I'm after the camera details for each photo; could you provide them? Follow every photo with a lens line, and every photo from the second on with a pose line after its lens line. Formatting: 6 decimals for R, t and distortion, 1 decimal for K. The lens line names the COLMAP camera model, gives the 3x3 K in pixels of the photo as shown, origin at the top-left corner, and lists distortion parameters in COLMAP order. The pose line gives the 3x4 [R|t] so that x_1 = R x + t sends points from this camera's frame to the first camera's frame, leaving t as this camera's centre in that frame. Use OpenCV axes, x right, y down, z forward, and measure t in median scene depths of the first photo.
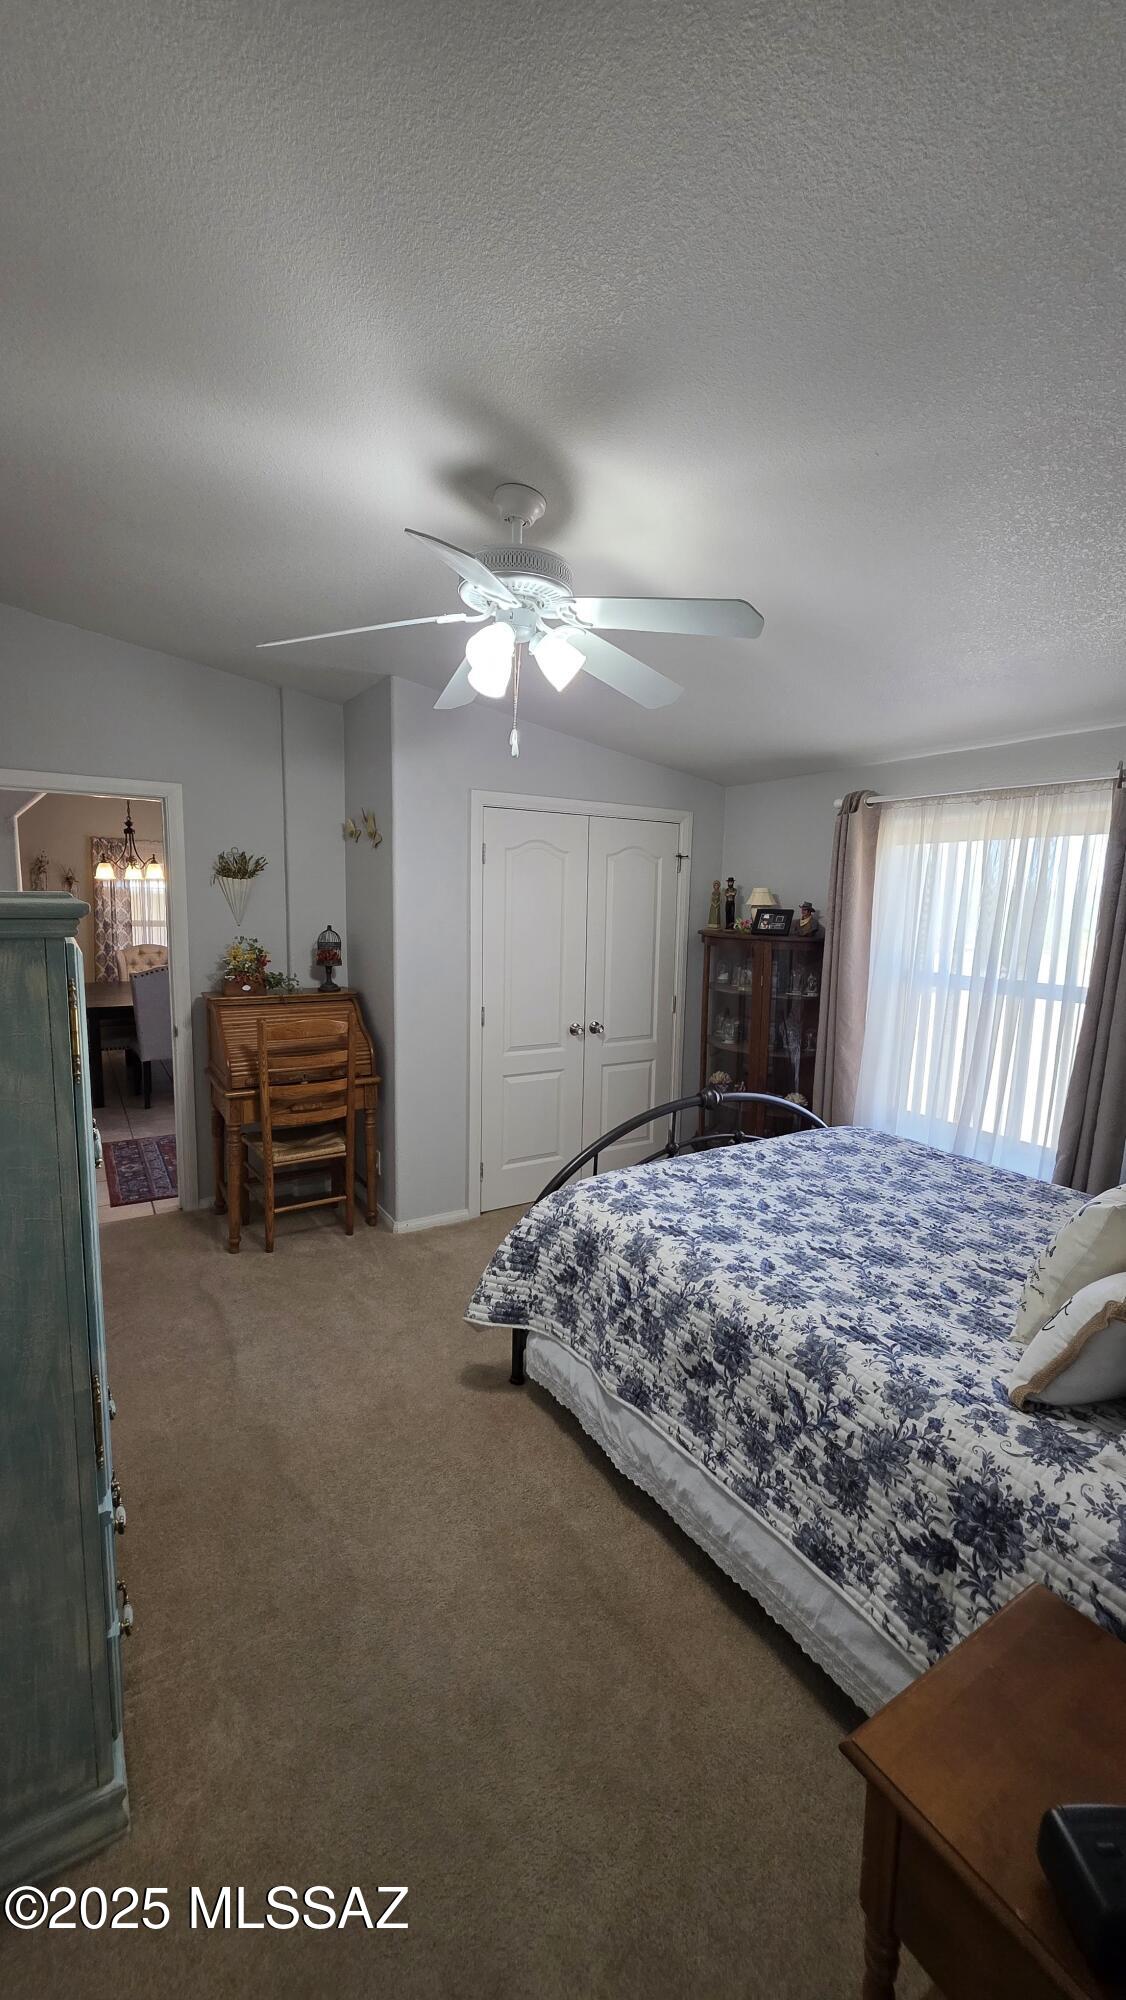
lens RADIAL K [[798.2, 0, 564.1], [0, 798.2, 1005.2], [0, 0, 1]] dist [0.001506, 0.000599]
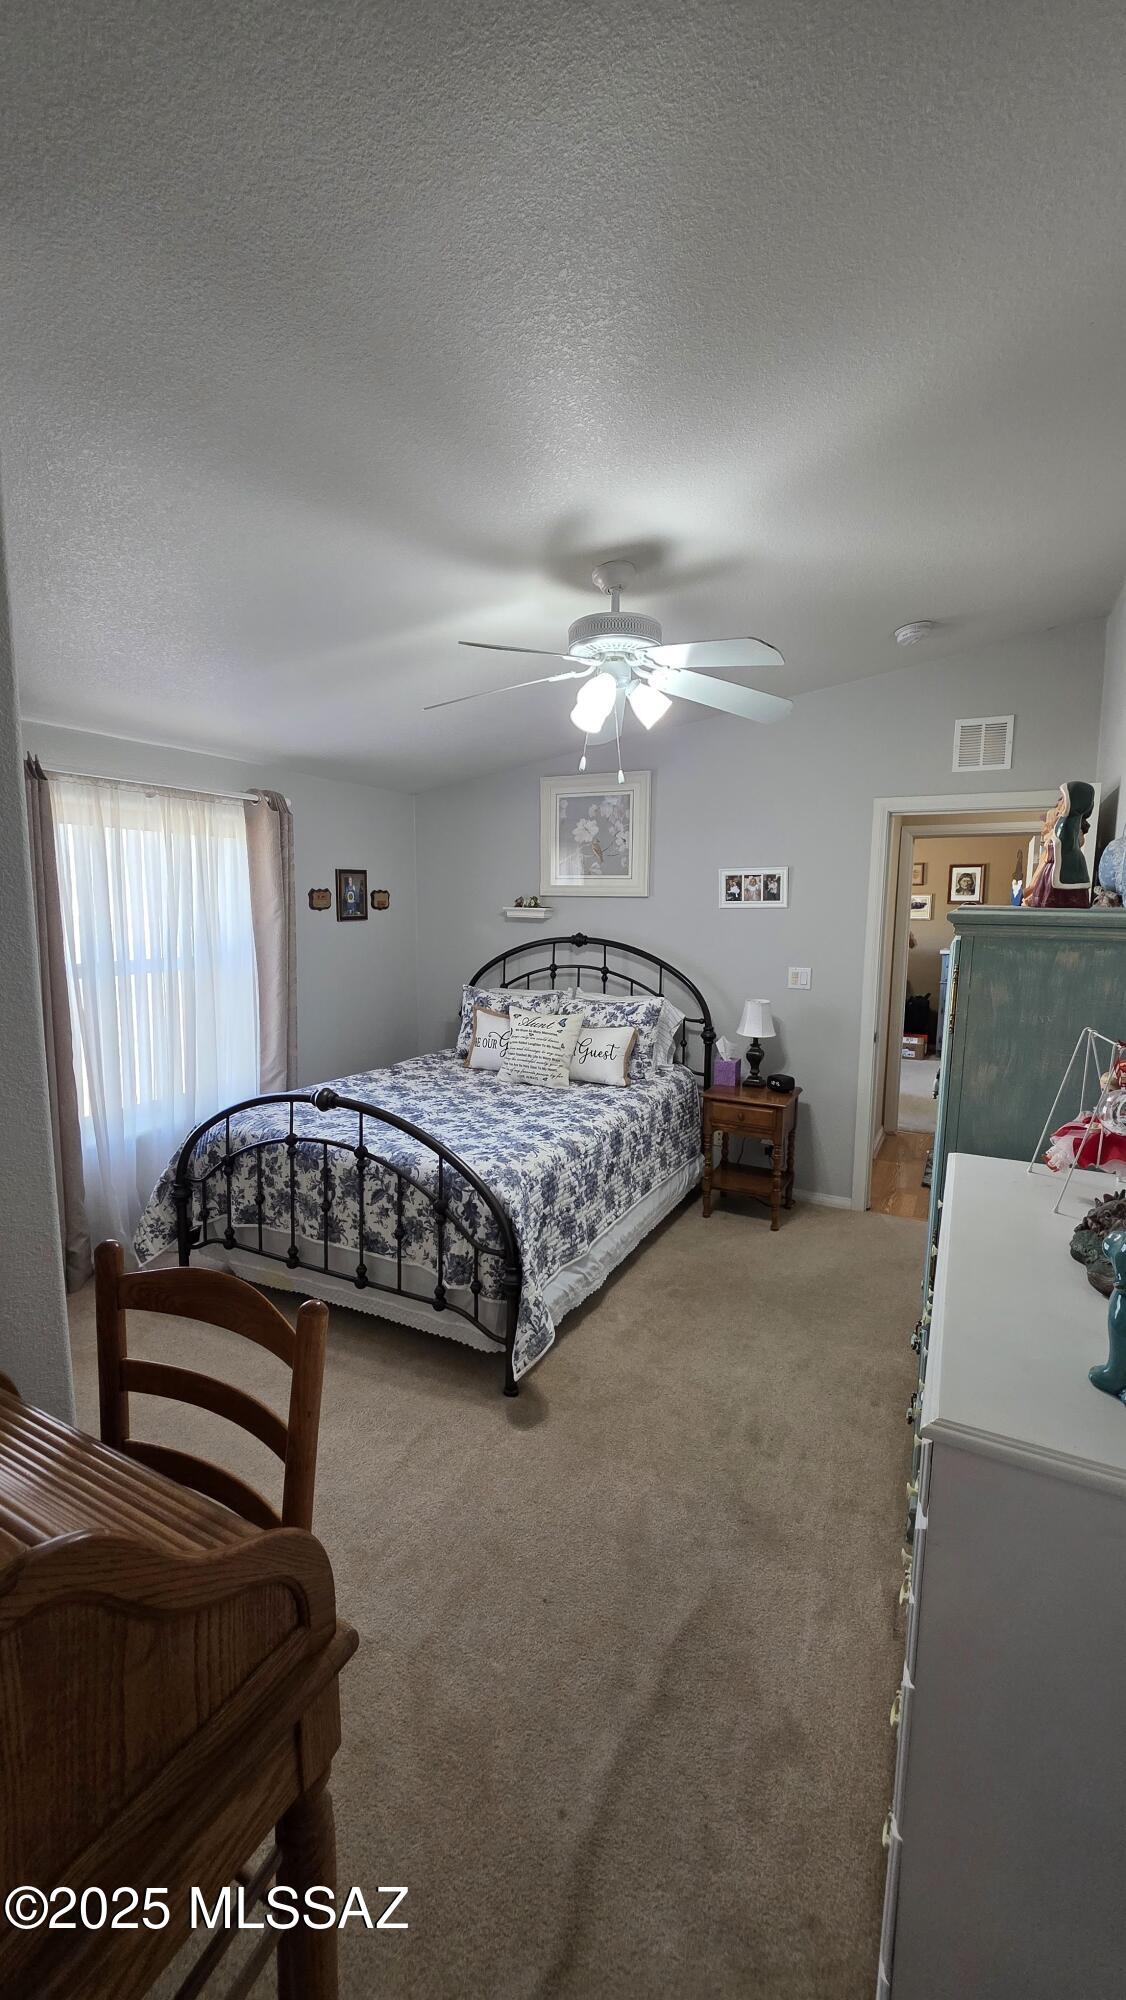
lens RADIAL K [[798.2, 0, 562.7], [0, 798.2, 1005.7], [0, 0, 1]] dist [0.001506, 0.000599]
pose [[-0.496277, -0.143787, 0.856174, -0.930896], [0.091140, 0.972111, 0.216087, -0.212317], [-0.863367, 0.185271, -0.469331, 1.421723]]
